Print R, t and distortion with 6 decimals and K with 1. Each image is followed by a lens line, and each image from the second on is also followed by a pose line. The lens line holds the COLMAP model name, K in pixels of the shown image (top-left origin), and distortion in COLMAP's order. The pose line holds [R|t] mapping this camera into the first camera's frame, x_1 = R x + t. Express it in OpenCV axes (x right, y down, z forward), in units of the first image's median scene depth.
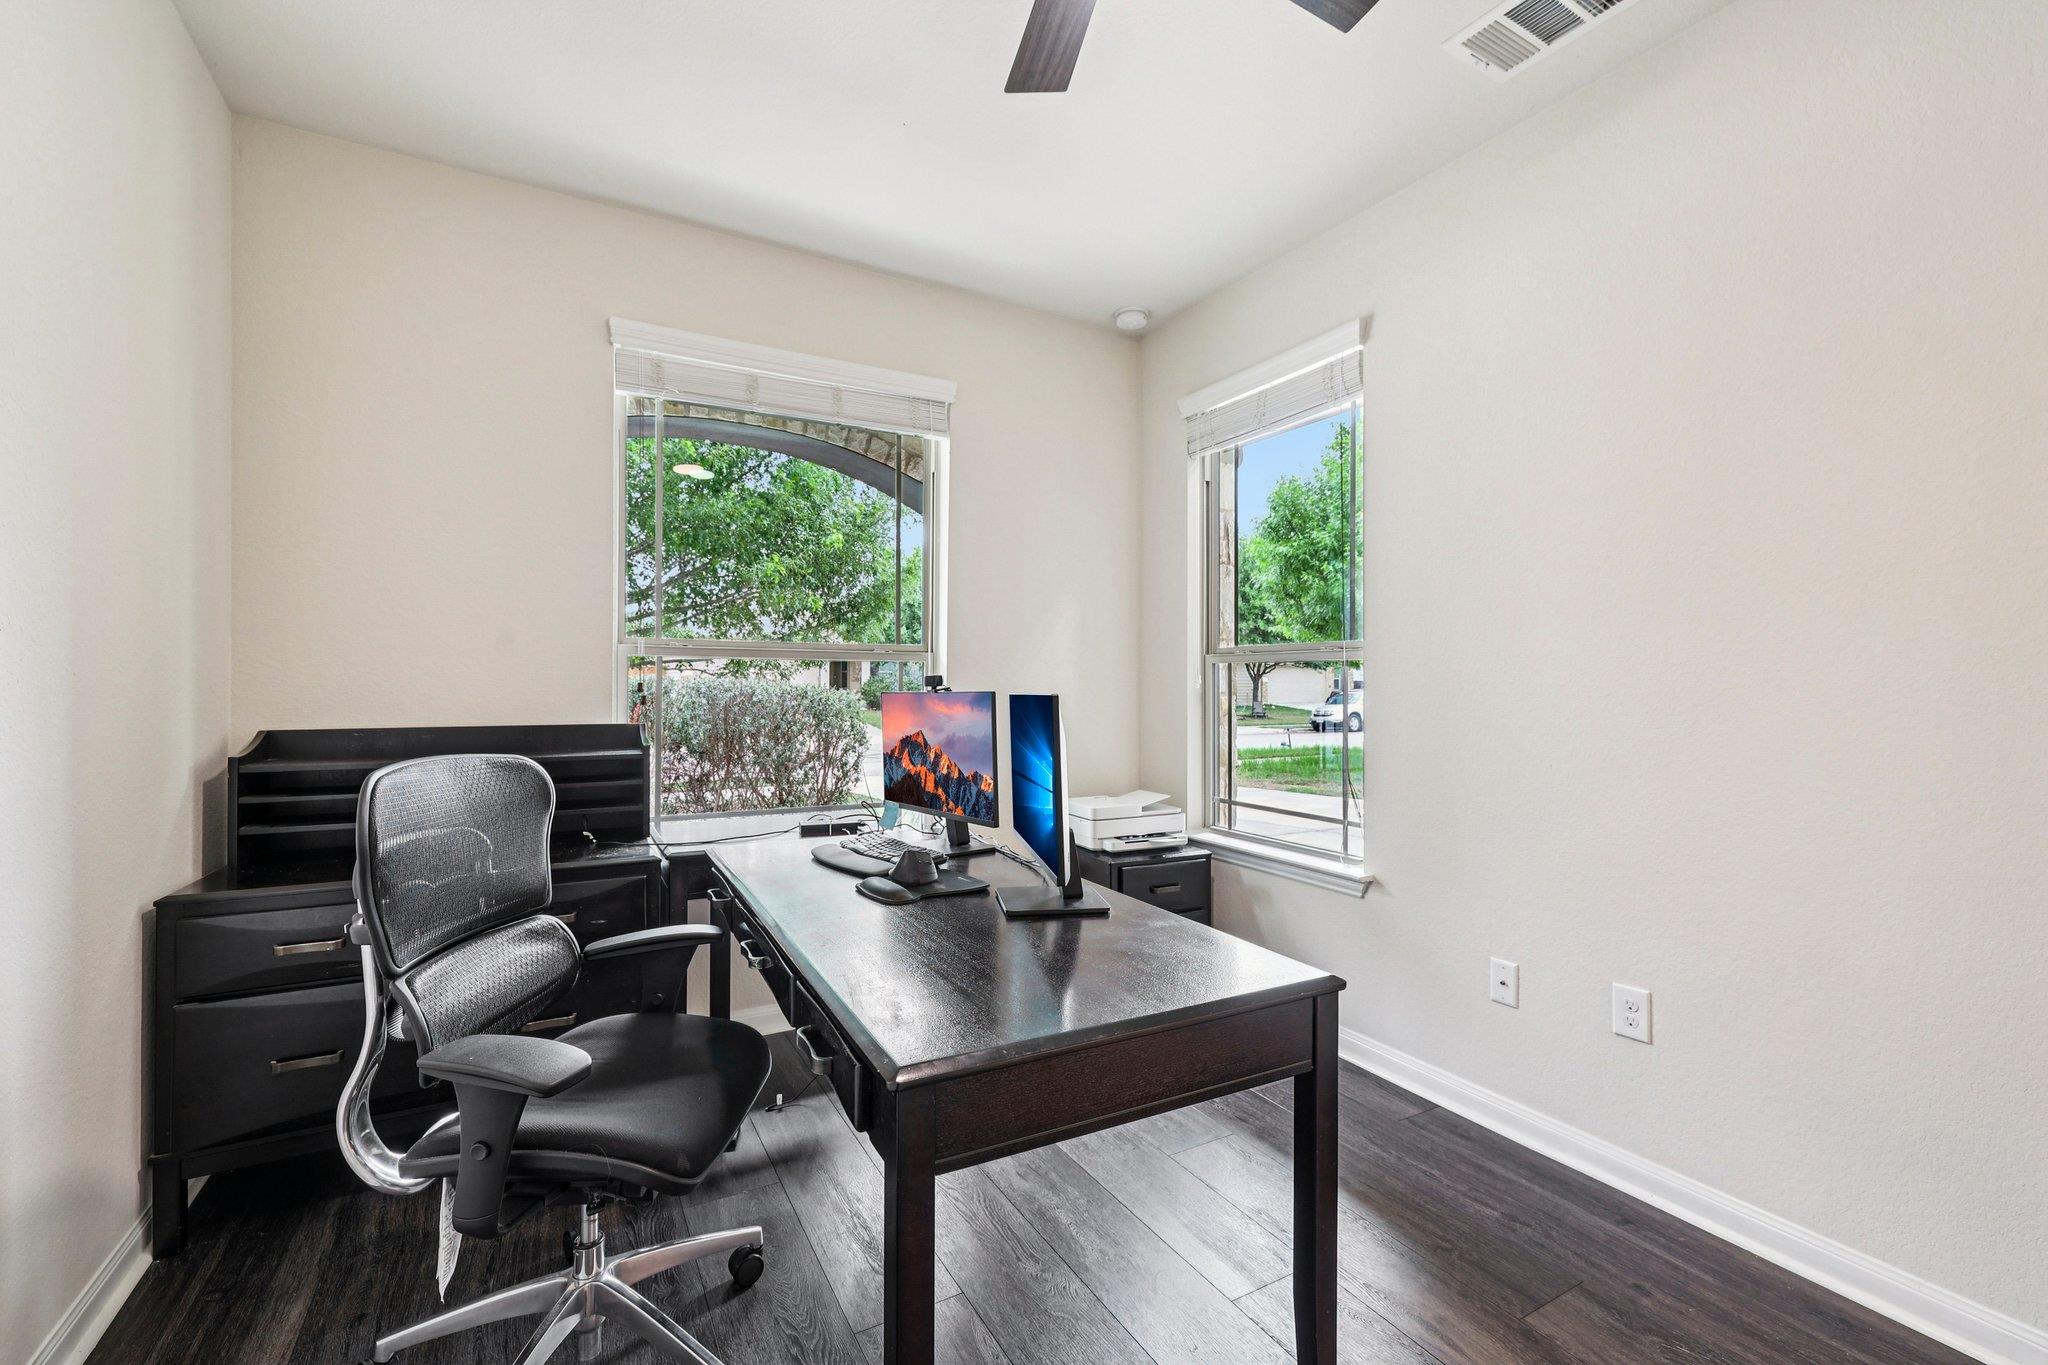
lens RADIAL K [[866.5, 0, 1014.7], [0, 866.5, 681.8], [0, 0, 1]] dist [-0.002372, 0.000520]
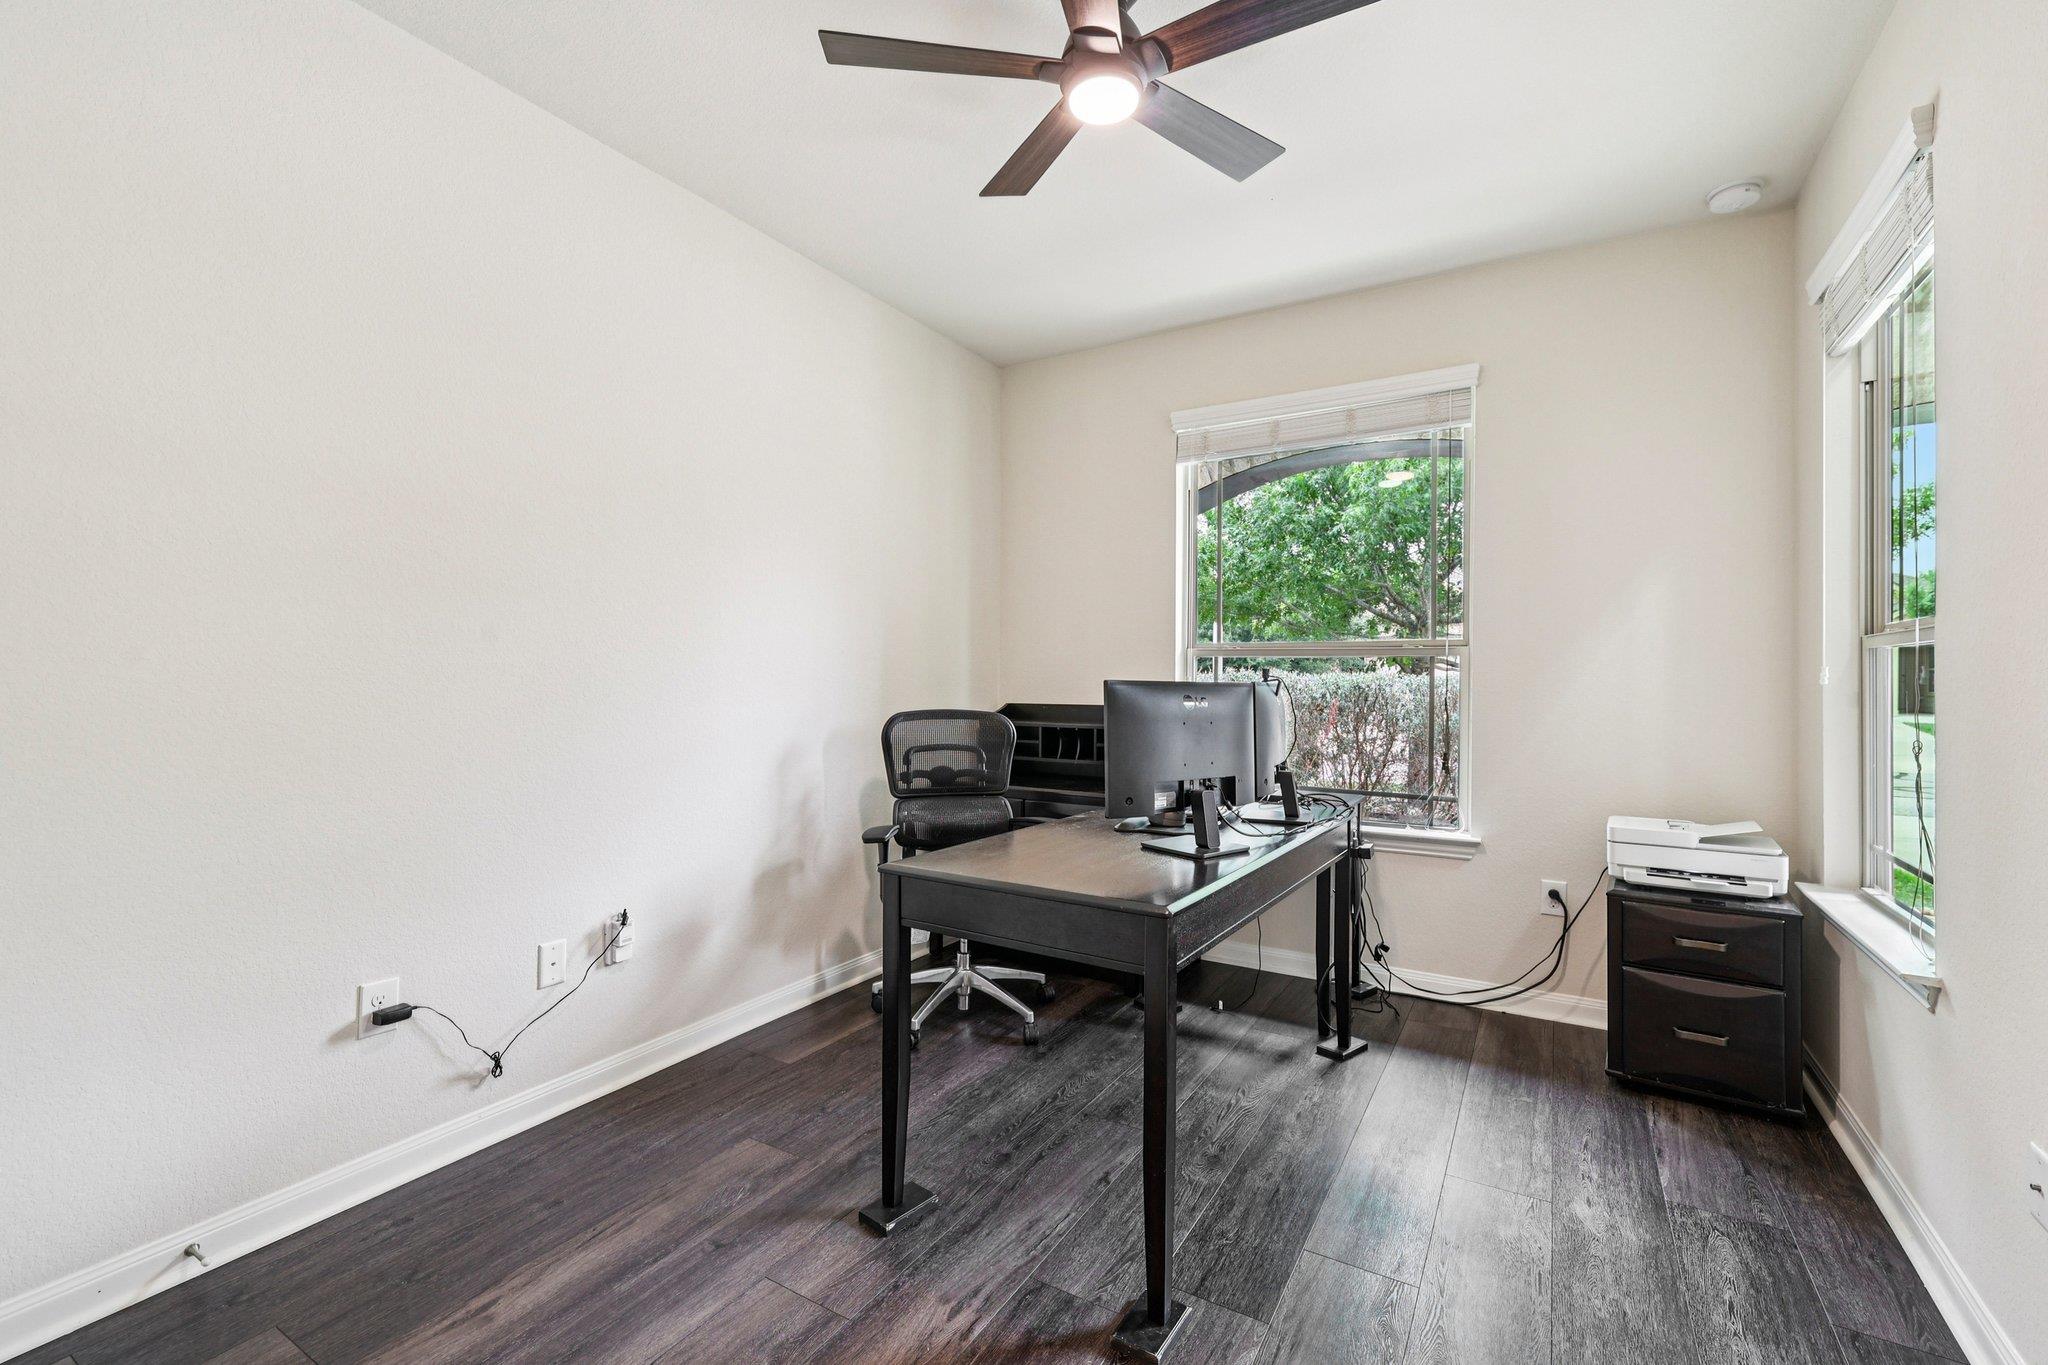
lens RADIAL K [[866.5, 0, 1014.4], [0, 866.5, 680.1], [0, 0, 1]] dist [-0.002372, 0.000520]
pose [[0.502324, 0.001436, -0.864678, 0.573016], [0.002975, 0.999990, 0.003389, -0.000974], [0.864674, -0.004275, 0.502315, 0.085609]]
